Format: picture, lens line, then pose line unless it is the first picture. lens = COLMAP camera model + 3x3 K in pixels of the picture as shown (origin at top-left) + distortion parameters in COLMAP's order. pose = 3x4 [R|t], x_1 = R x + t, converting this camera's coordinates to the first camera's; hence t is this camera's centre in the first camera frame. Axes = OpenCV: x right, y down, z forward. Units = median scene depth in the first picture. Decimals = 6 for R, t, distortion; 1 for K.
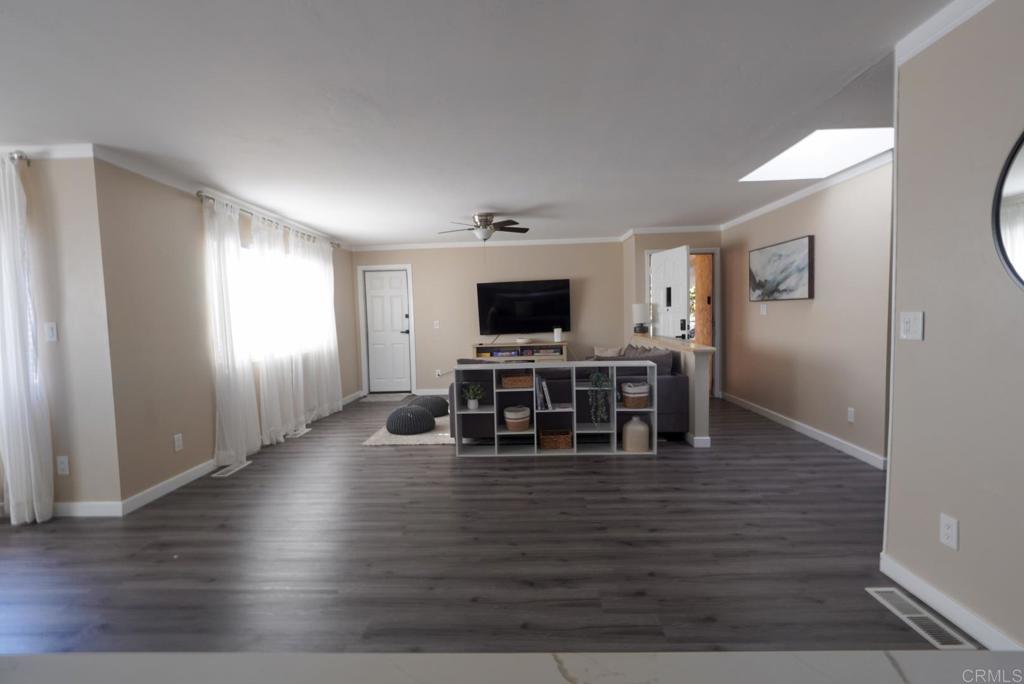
lens RADIAL K [[466.4, 0, 515.5], [0, 466.4, 342.1], [0, 0, 1]] dist [-0.011256, 0.002336]
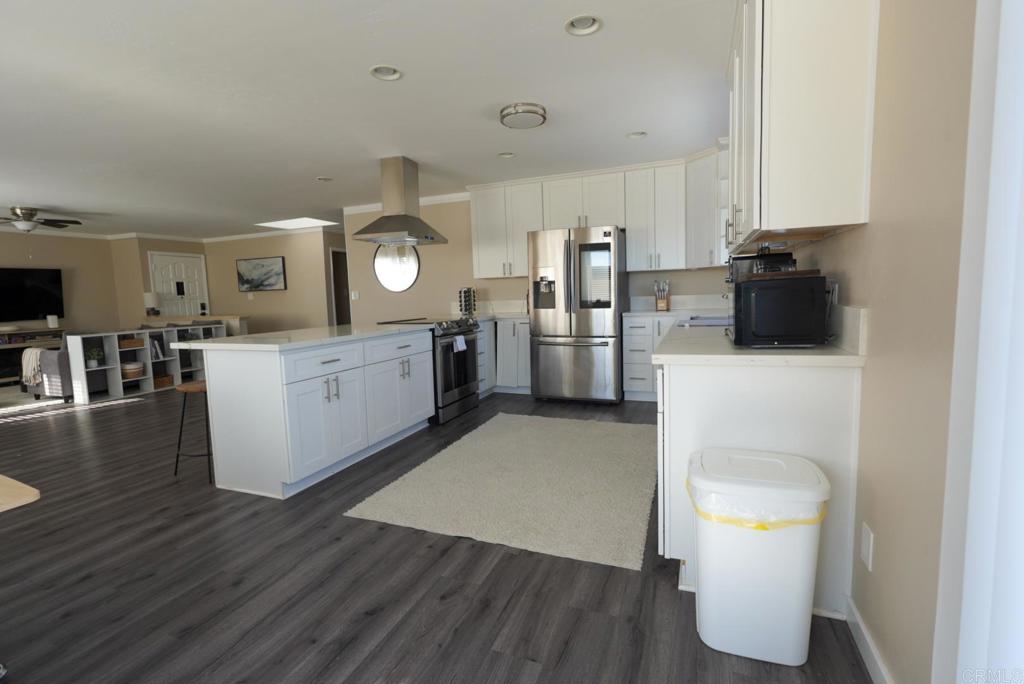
lens RADIAL K [[466.4, 0, 516.5], [0, 466.4, 342.1], [0, 0, 1]] dist [-0.011256, 0.002336]
pose [[0.335188, -0.082068, 0.938570, -0.754846], [0.082392, 0.994936, 0.057573, 0.079146], [-0.938542, 0.058033, 0.340252, -0.468383]]
